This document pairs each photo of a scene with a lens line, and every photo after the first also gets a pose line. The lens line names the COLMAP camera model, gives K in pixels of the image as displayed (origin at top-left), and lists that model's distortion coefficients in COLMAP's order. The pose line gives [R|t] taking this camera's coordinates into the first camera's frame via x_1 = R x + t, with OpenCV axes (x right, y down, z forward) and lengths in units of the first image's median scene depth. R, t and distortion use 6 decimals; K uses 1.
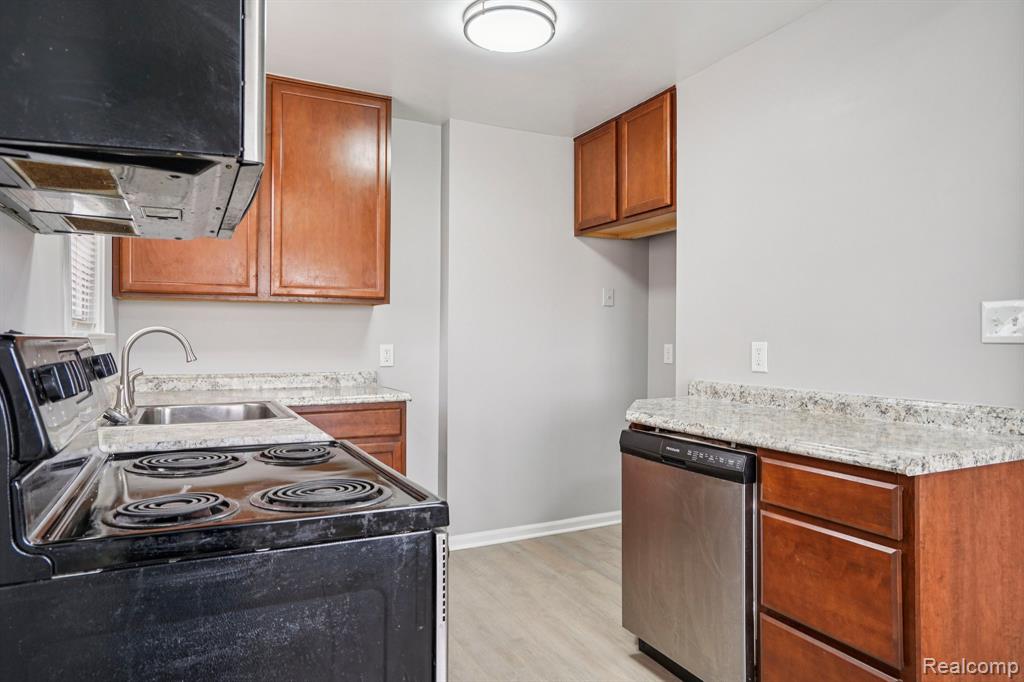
lens RADIAL K [[651.7, 0, 512.0], [0, 651.7, 341.0], [0, 0, 1]] dist [0.001800, 0.000645]
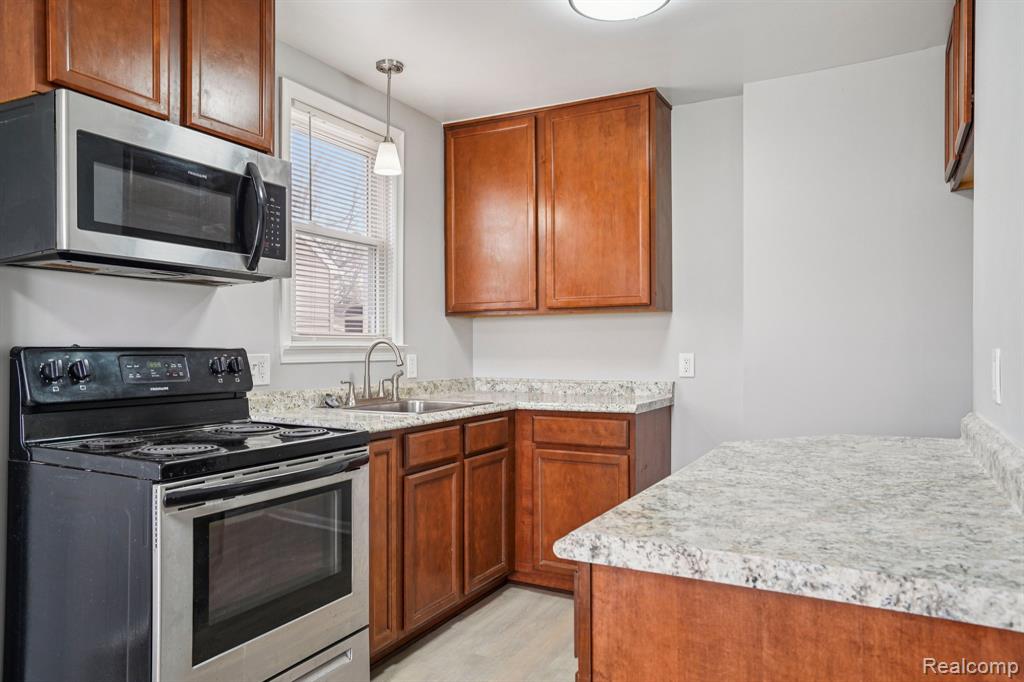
lens RADIAL K [[694.0, 0, 491.5], [0, 694.0, 353.3], [0, 0, 1]] dist [0.000453, -0.001952]
pose [[0.558130, 0.000869, -0.829753, 0.572752], [0.003107, 0.999990, 0.003138, 0.001923], [0.829747, -0.004330, 0.558122, 0.283554]]
